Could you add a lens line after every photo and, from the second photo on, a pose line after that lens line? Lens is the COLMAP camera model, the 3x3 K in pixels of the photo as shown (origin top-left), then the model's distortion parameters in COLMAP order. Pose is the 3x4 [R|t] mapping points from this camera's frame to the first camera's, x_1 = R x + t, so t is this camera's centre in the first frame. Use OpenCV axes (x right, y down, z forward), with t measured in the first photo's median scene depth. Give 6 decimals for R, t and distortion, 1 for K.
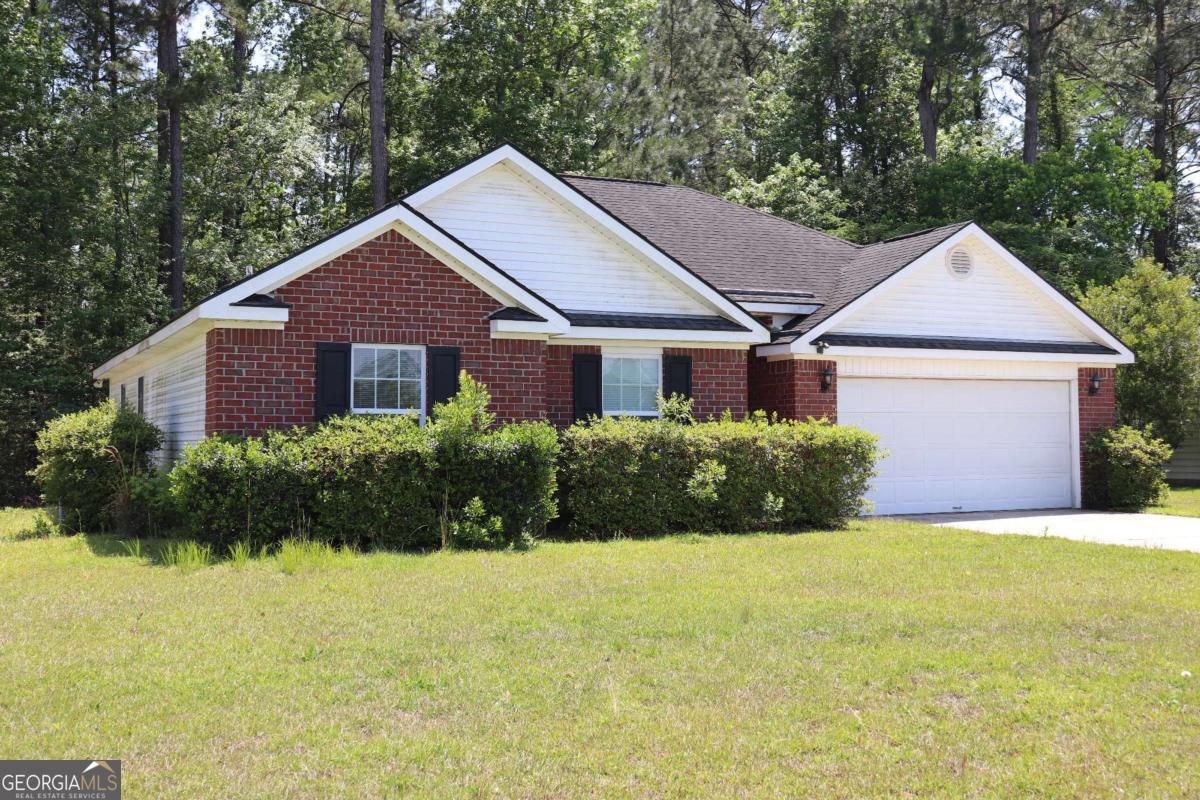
lens RADIAL K [[1436.7, 0, 600.0], [0, 1436.7, 400.0], [0, 0, 1]] dist [-0.000118, 0.007937]
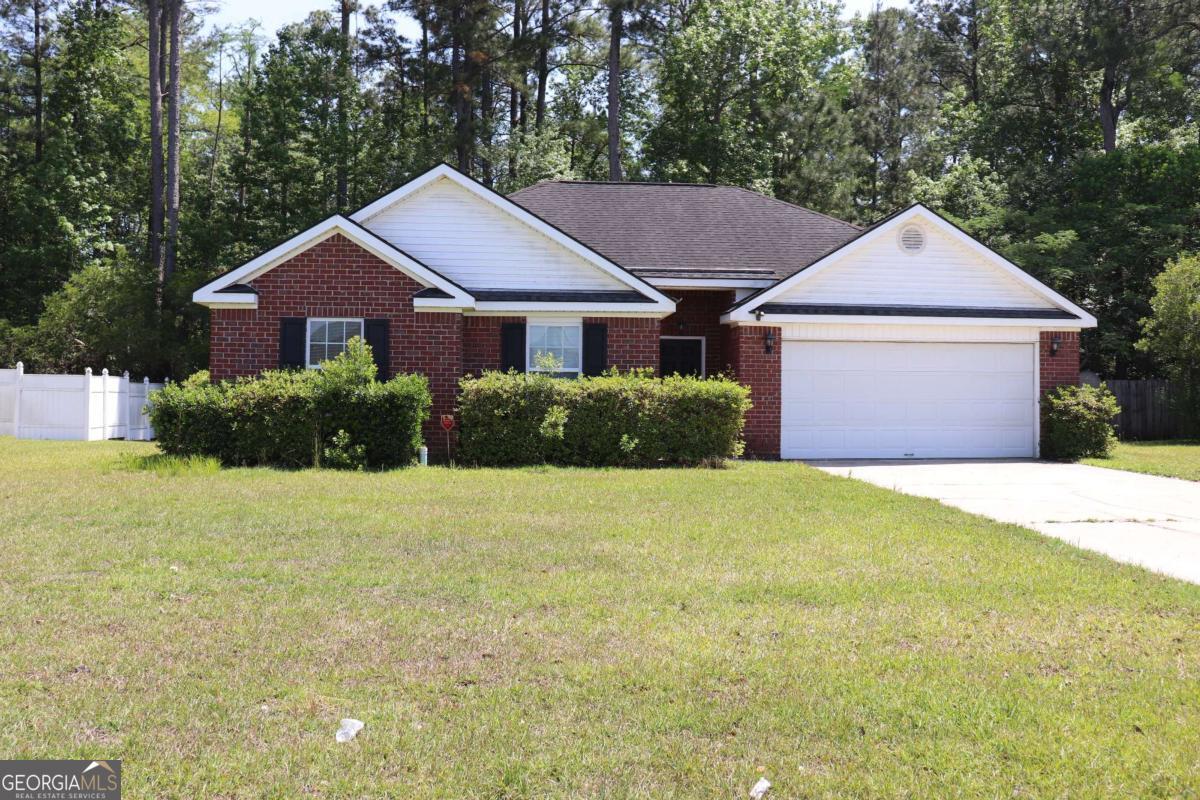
lens RADIAL K [[1110.1, 0, 600.0], [0, 1110.1, 400.0], [0, 0, 1]] dist [-0.088080, 0.003587]
pose [[0.922129, 0.011296, -0.386716, 0.466402], [-0.000441, 0.999604, 0.028147, 0.009021], [0.386881, -0.025785, 0.921769, 0.125546]]
